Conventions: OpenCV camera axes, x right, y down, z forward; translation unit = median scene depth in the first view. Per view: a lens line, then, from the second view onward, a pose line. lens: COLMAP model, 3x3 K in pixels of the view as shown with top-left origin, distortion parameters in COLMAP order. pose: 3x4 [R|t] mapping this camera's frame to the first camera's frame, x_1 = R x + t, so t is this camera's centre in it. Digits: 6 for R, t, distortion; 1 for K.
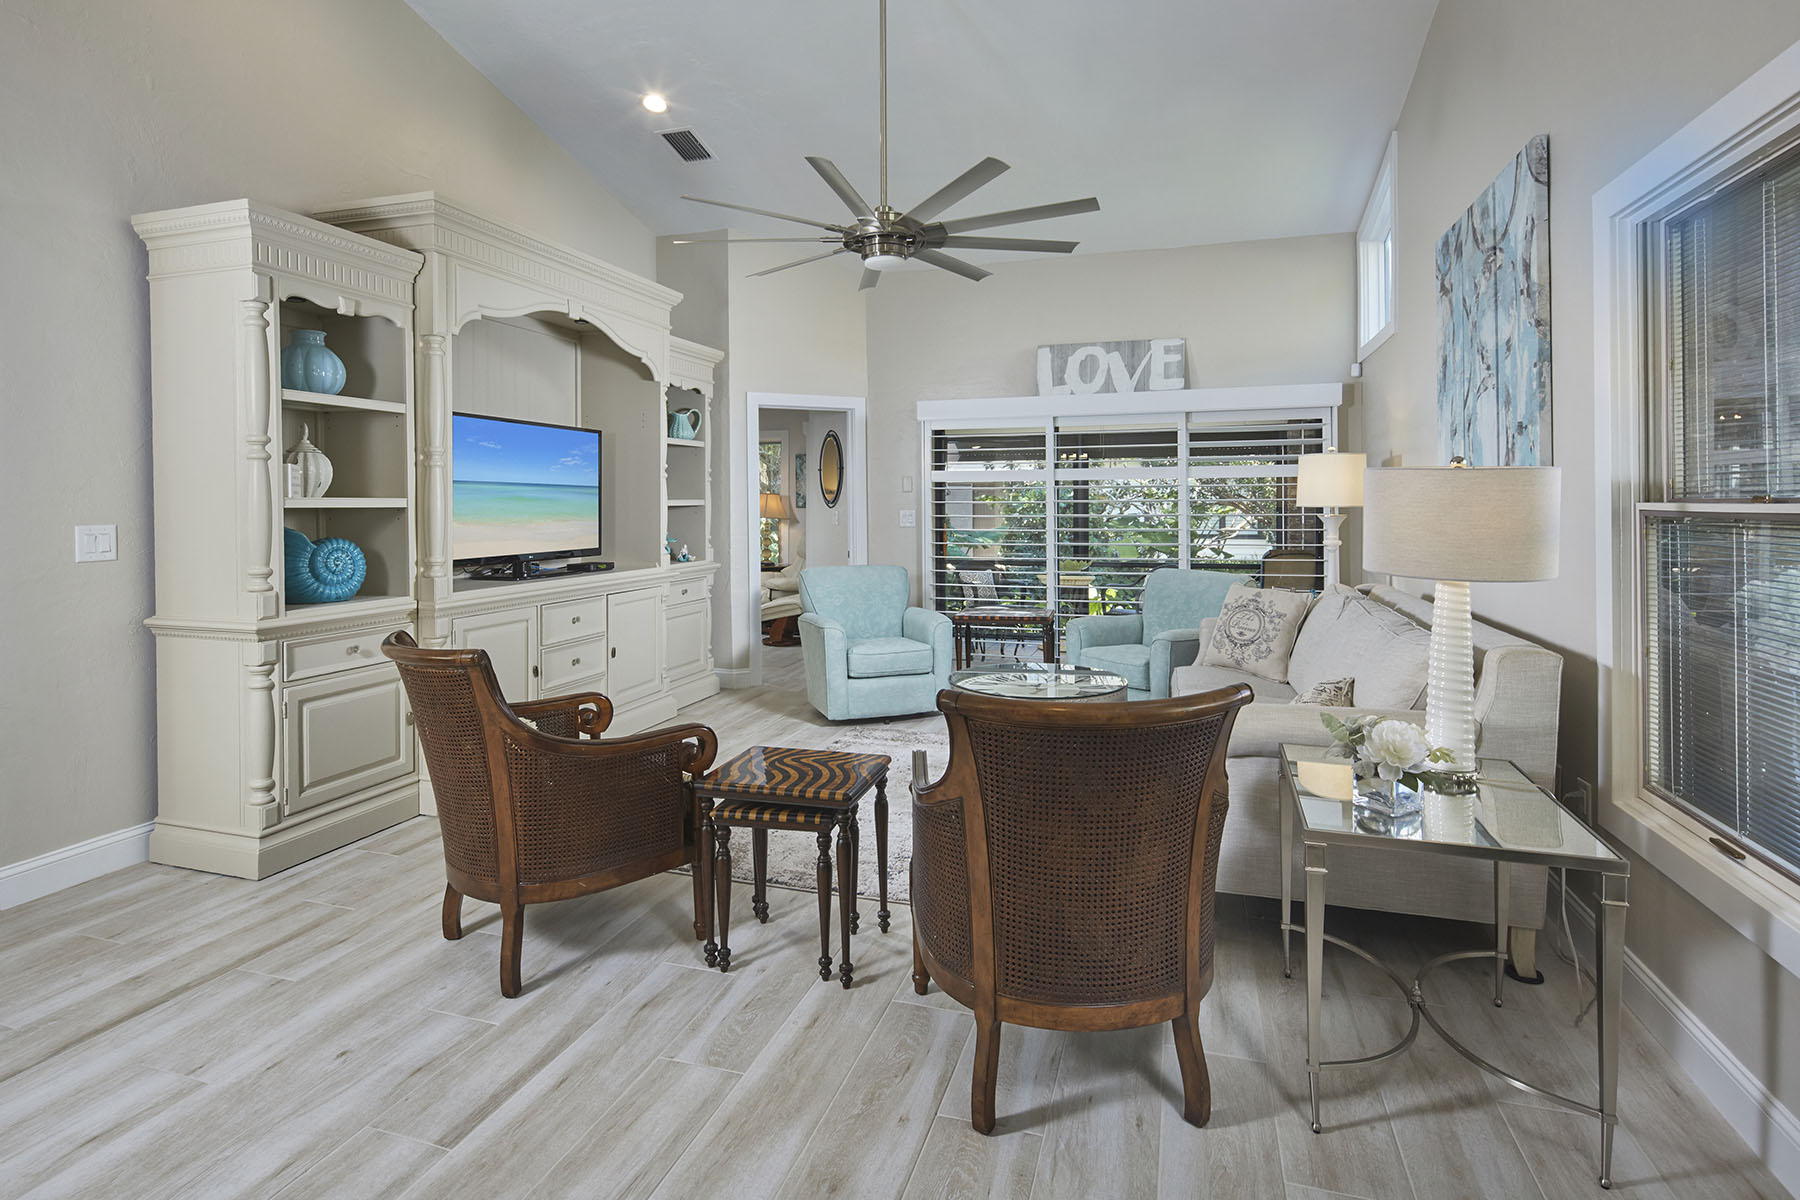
lens RADIAL K [[923.4, 0, 855.5], [0, 923.4, 481.1], [0, 0, 1]] dist [0.006982, -0.001949]
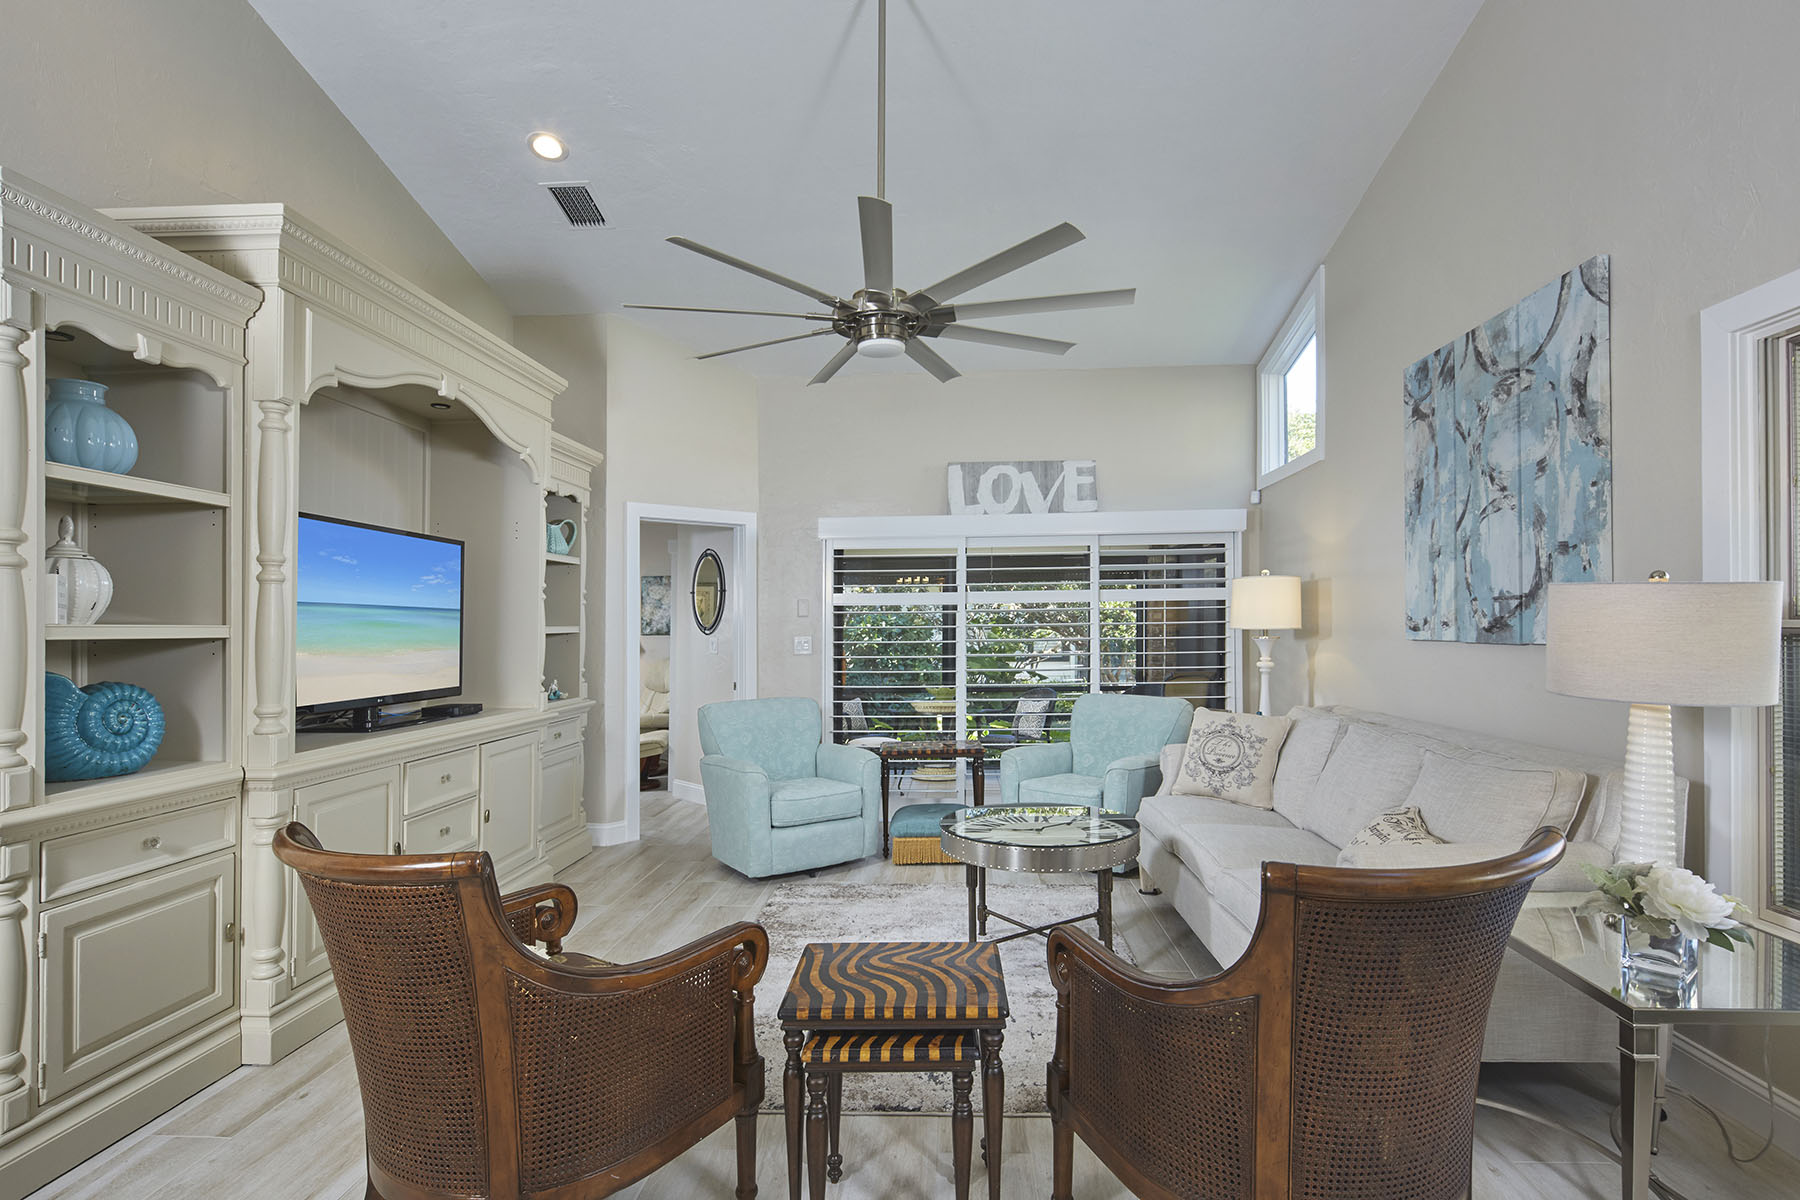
lens RADIAL K [[923.4, 0, 897.3], [0, 923.4, 592.0], [0, 0, 1]] dist [0.006982, -0.001949]
pose [[0.964293, 0.004030, 0.264807, -0.139197], [0.000445, 0.999858, -0.016839, 0.003978], [-0.264837, 0.016356, 0.964154, 0.132893]]
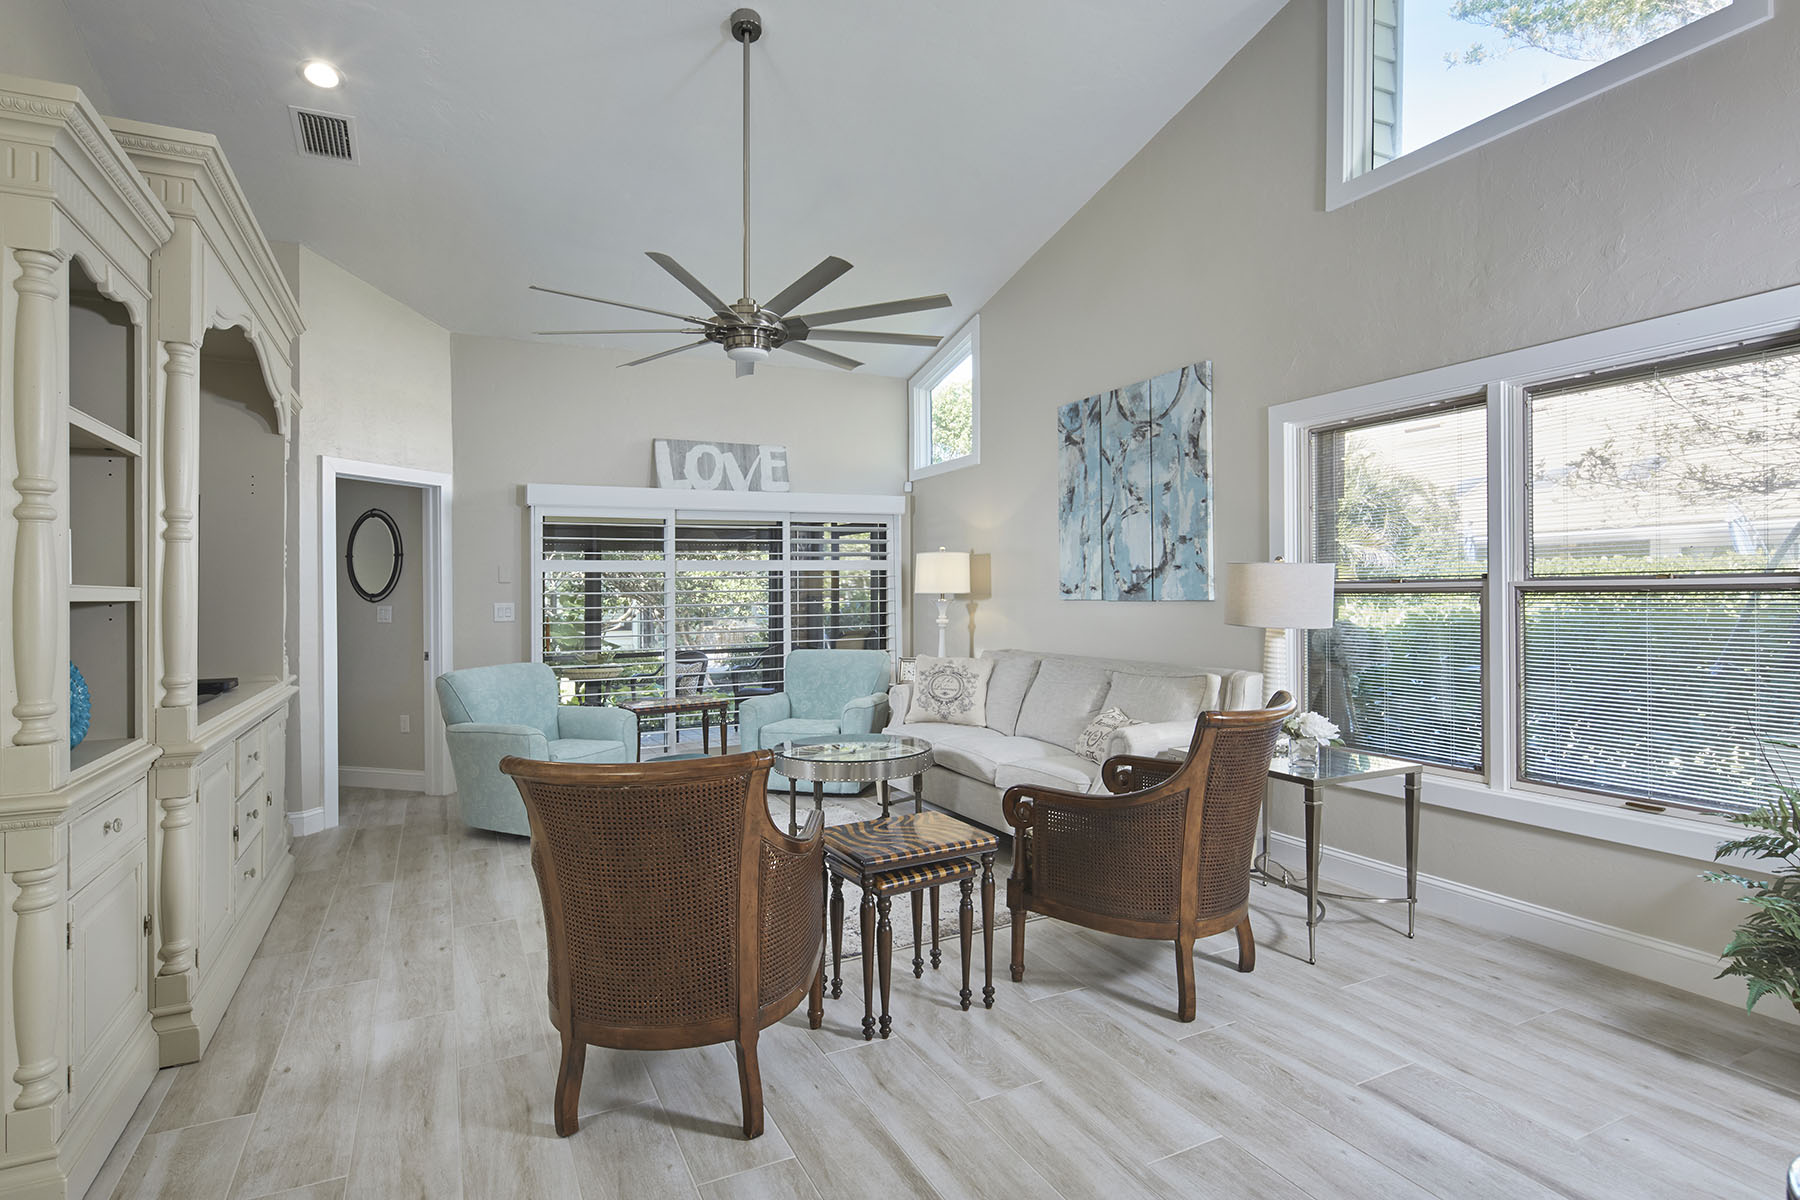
lens RADIAL K [[923.4, 0, 893.1], [0, 923.4, 574.0], [0, 0, 1]] dist [0.006982, -0.001949]
pose [[0.709997, 0.007388, 0.704166, -0.439294], [-0.005795, 0.999972, -0.004649, 0.006985], [-0.704181, -0.000780, 0.710020, 0.129737]]
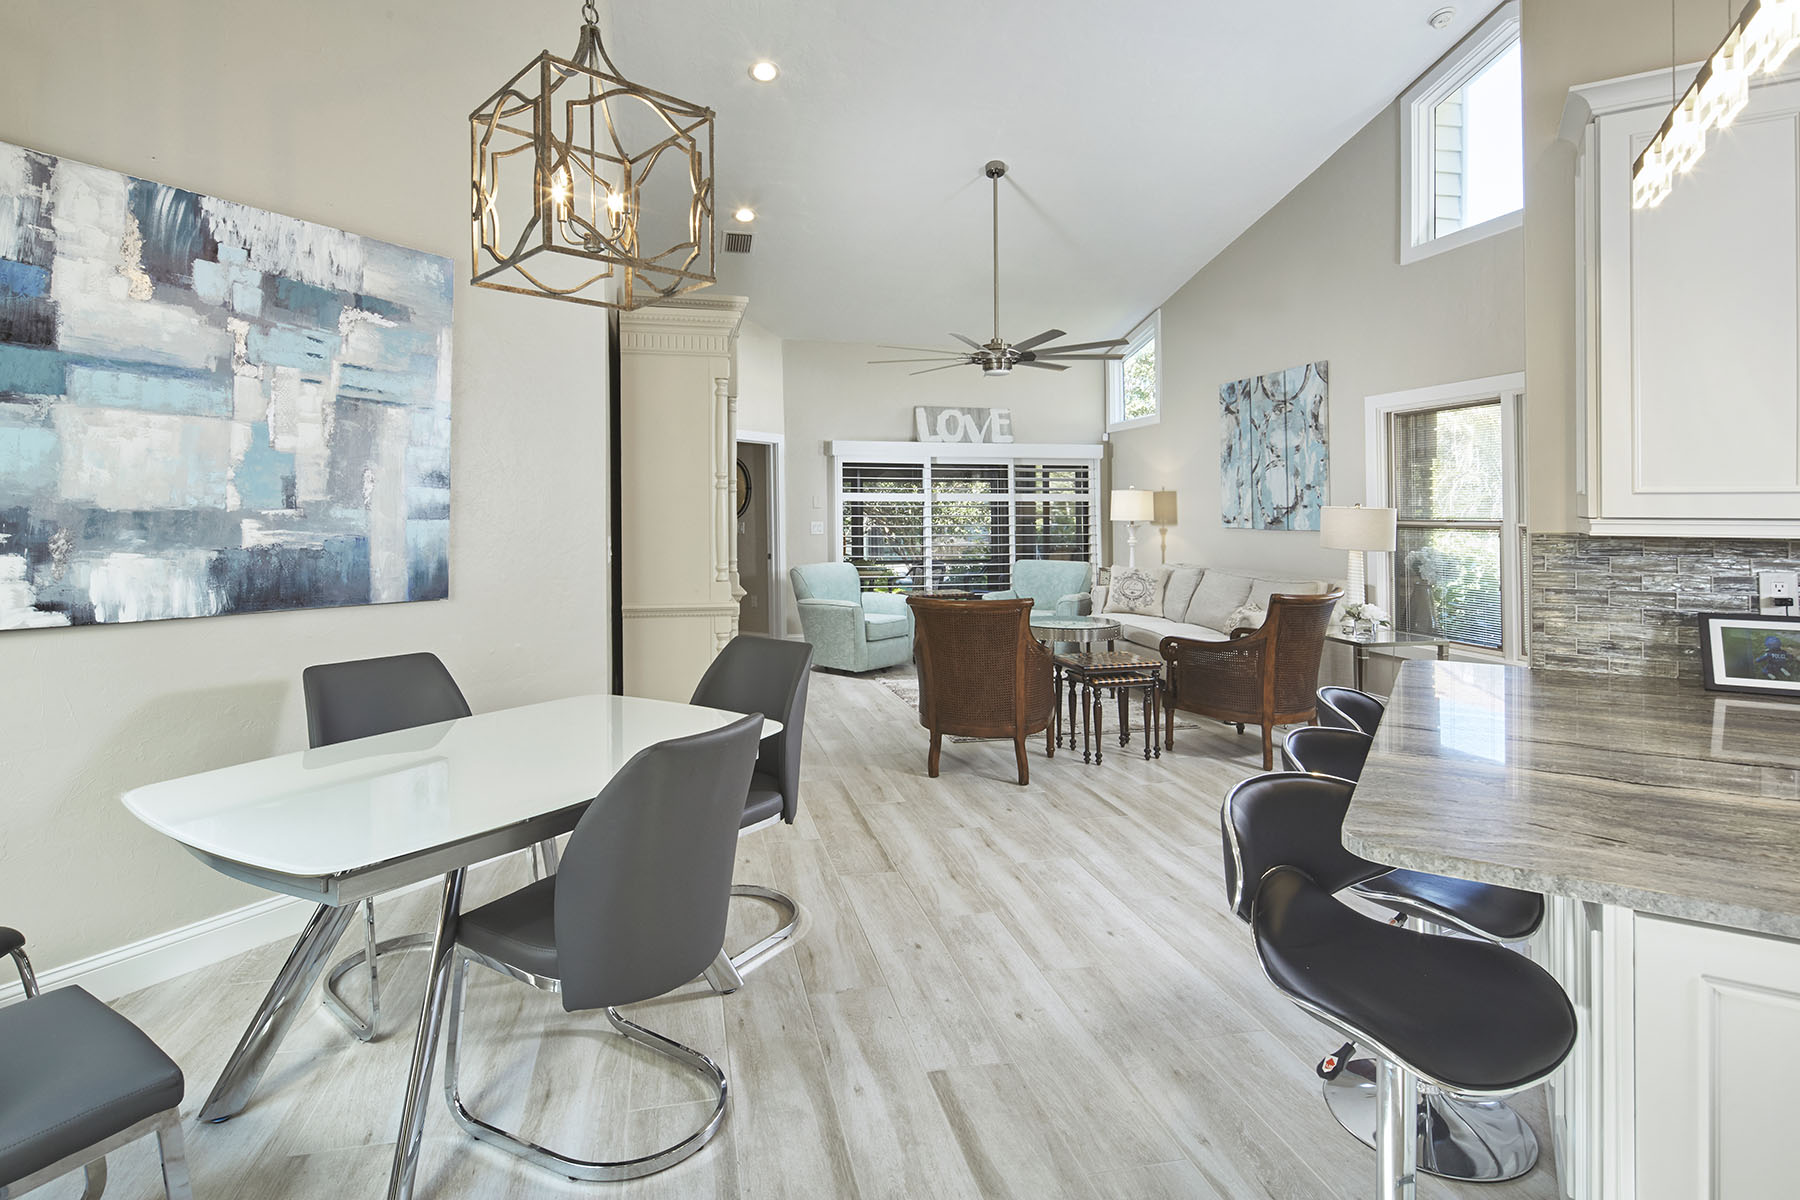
lens RADIAL K [[923.4, 0, 824.2], [0, 923.4, 442.4], [0, 0, 1]] dist [0.006982, -0.001949]
pose [[0.879118, 0.041438, 0.474799, -0.800728], [-0.016749, 0.998284, -0.056113, -0.011706], [-0.476309, 0.041377, 0.878304, -0.238890]]
